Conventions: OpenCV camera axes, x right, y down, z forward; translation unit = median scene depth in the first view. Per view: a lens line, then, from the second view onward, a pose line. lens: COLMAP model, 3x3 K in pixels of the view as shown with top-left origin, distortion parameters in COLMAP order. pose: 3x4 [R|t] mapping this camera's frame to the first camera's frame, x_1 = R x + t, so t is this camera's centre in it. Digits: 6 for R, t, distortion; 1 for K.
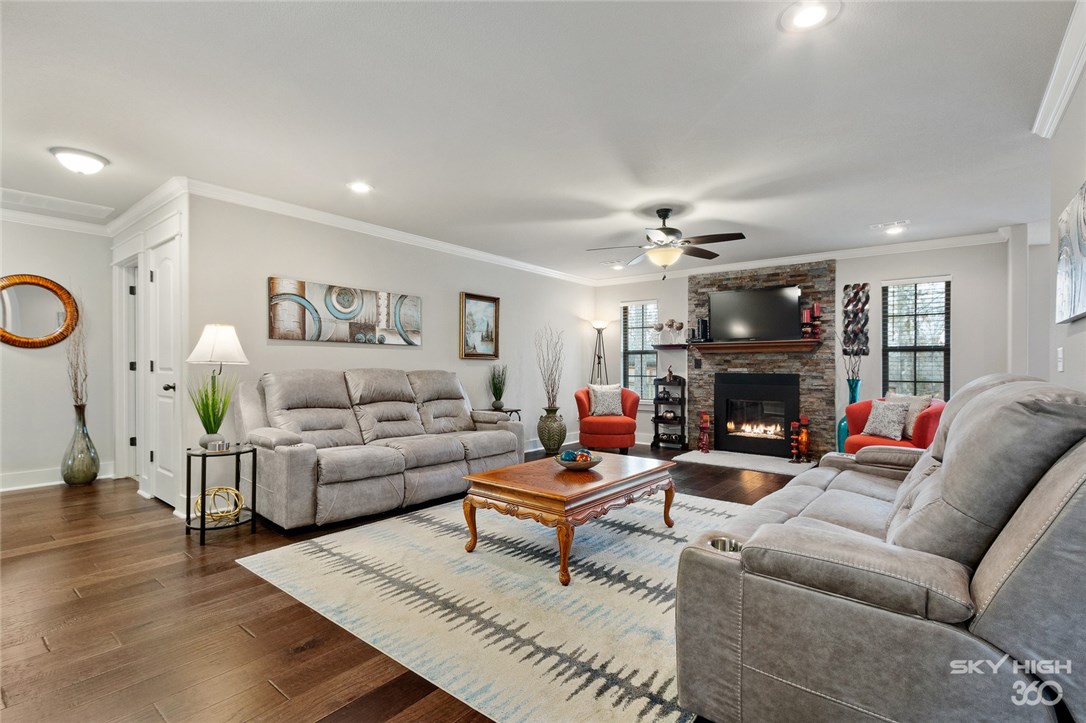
lens RADIAL K [[507.1, 0, 534.6], [0, 507.1, 364.2], [0, 0, 1]] dist [0.005639, -0.002159]
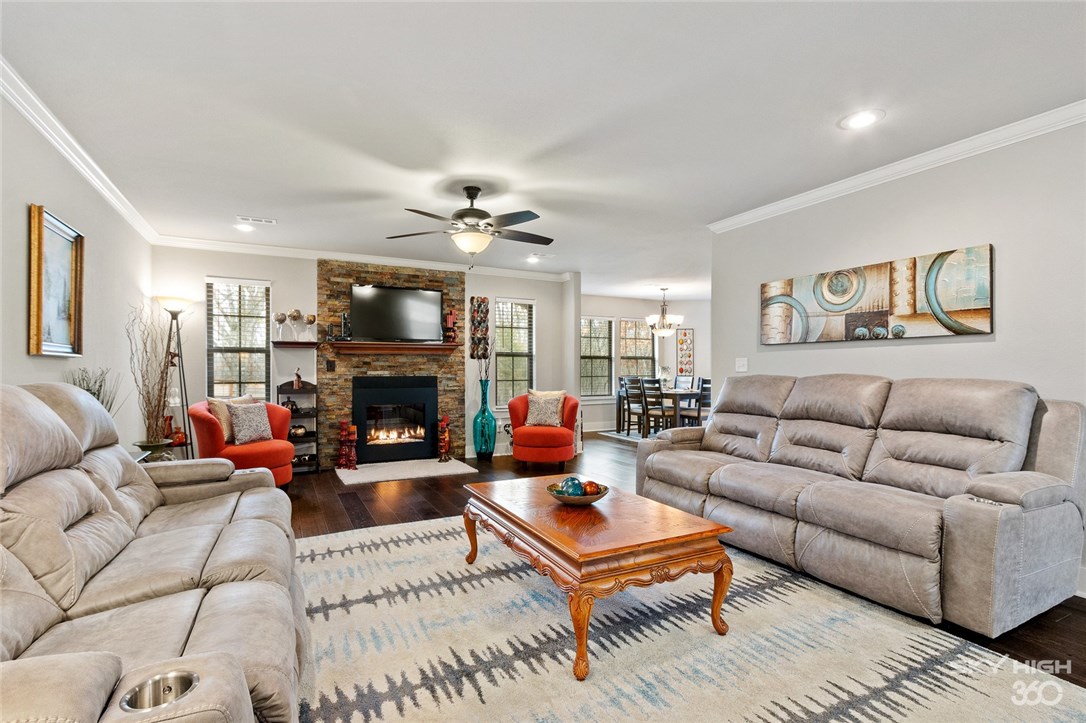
lens RADIAL K [[507.1, 0, 533.9], [0, 507.1, 367.0], [0, 0, 1]] dist [0.005639, -0.002159]
pose [[0.404771, -0.002725, 0.914414, -0.354938], [-0.002274, 0.999989, 0.003987, -0.003798], [-0.914415, -0.003693, 0.404761, 0.403163]]
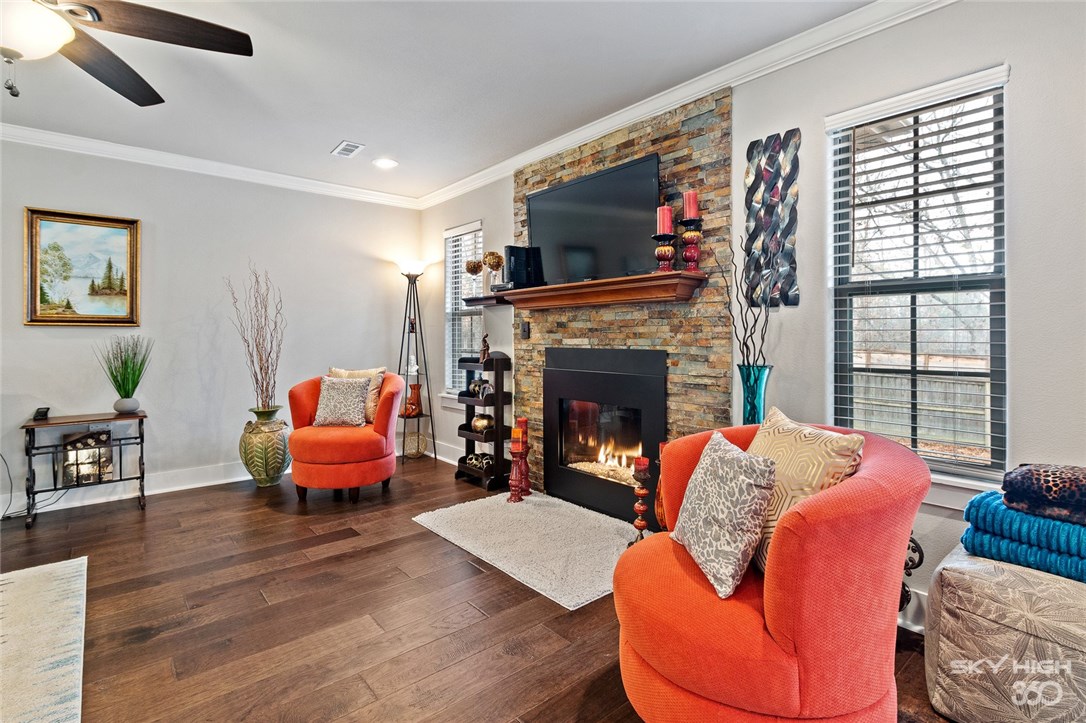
lens RADIAL K [[507.1, 0, 542.1], [0, 507.1, 336.0], [0, 0, 1]] dist [0.005639, -0.002159]
pose [[0.983823, -0.008504, -0.178943, 0.499186], [0.009684, 0.999937, 0.005726, 0.002440], [0.178883, -0.007366, 0.983843, 0.532574]]
